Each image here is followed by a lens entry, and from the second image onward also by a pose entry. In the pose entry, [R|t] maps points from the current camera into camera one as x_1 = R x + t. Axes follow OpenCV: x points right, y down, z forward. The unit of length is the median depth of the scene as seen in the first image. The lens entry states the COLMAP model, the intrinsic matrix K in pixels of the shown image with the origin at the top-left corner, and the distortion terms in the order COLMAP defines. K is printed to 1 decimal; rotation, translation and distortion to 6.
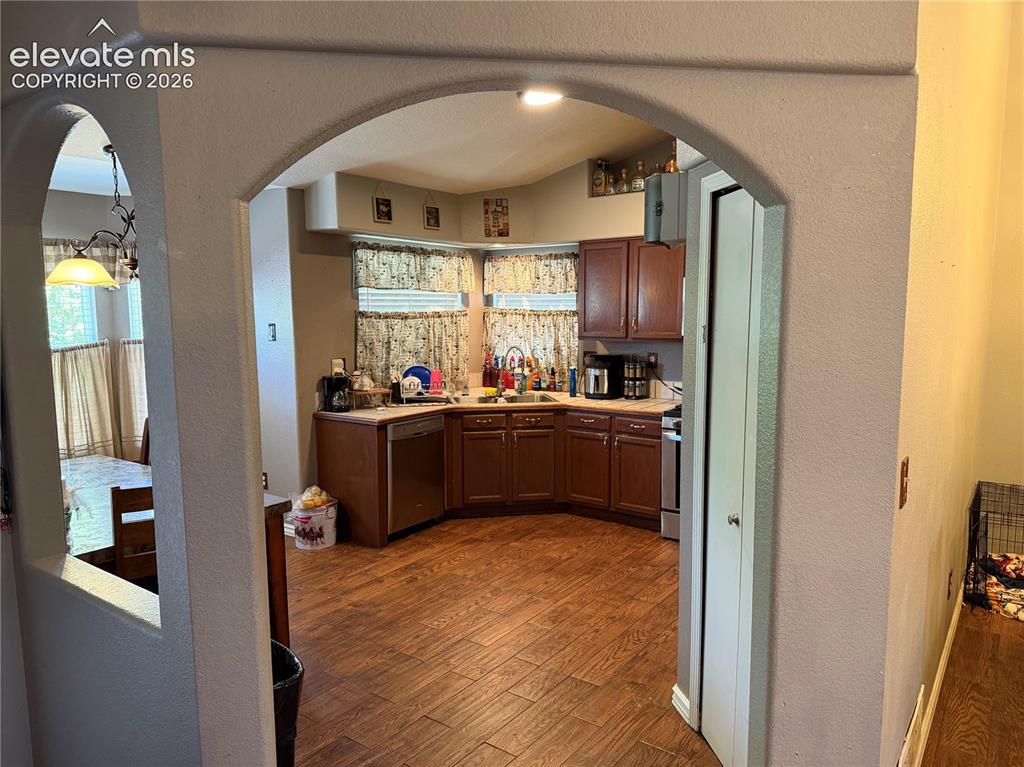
lens RADIAL K [[696.3, 0, 512.0], [0, 696.3, 383.5], [0, 0, 1]] dist [-0.000943, -0.033184]
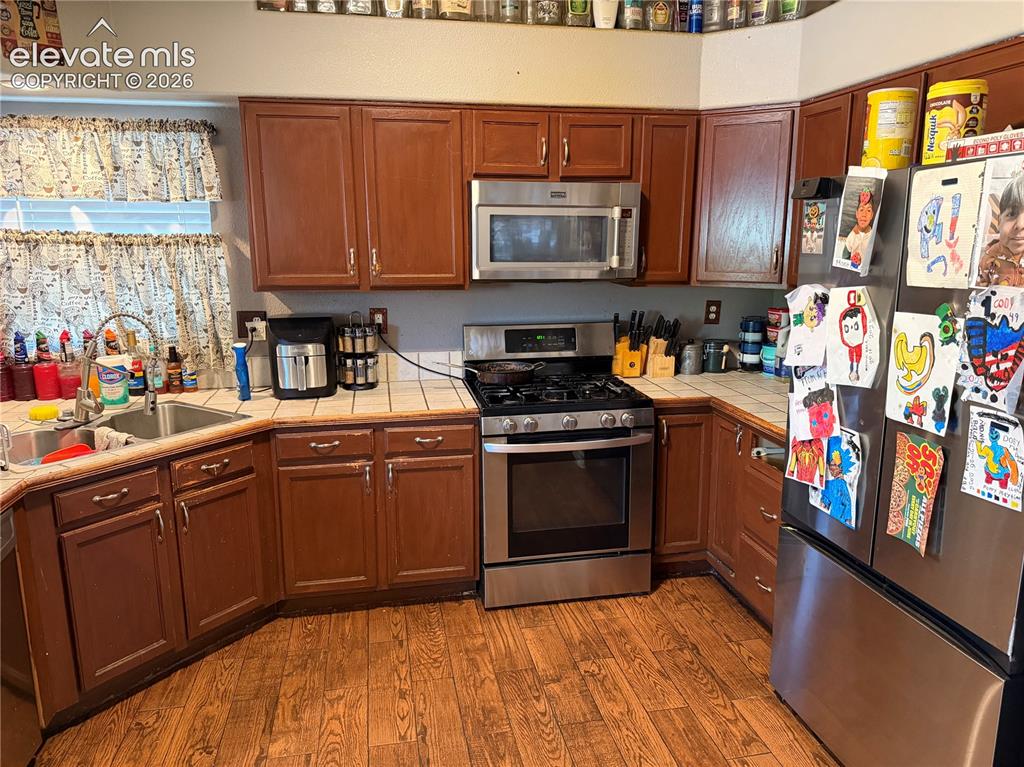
lens RADIAL K [[696.3, 0, 512.0], [0, 696.3, 383.5], [0, 0, 1]] dist [-0.000943, -0.033184]
pose [[0.675783, -0.141268, 0.723437, -0.151780], [0.074964, 0.989546, 0.123206, -0.041662], [-0.733279, -0.029029, 0.679308, 0.472118]]
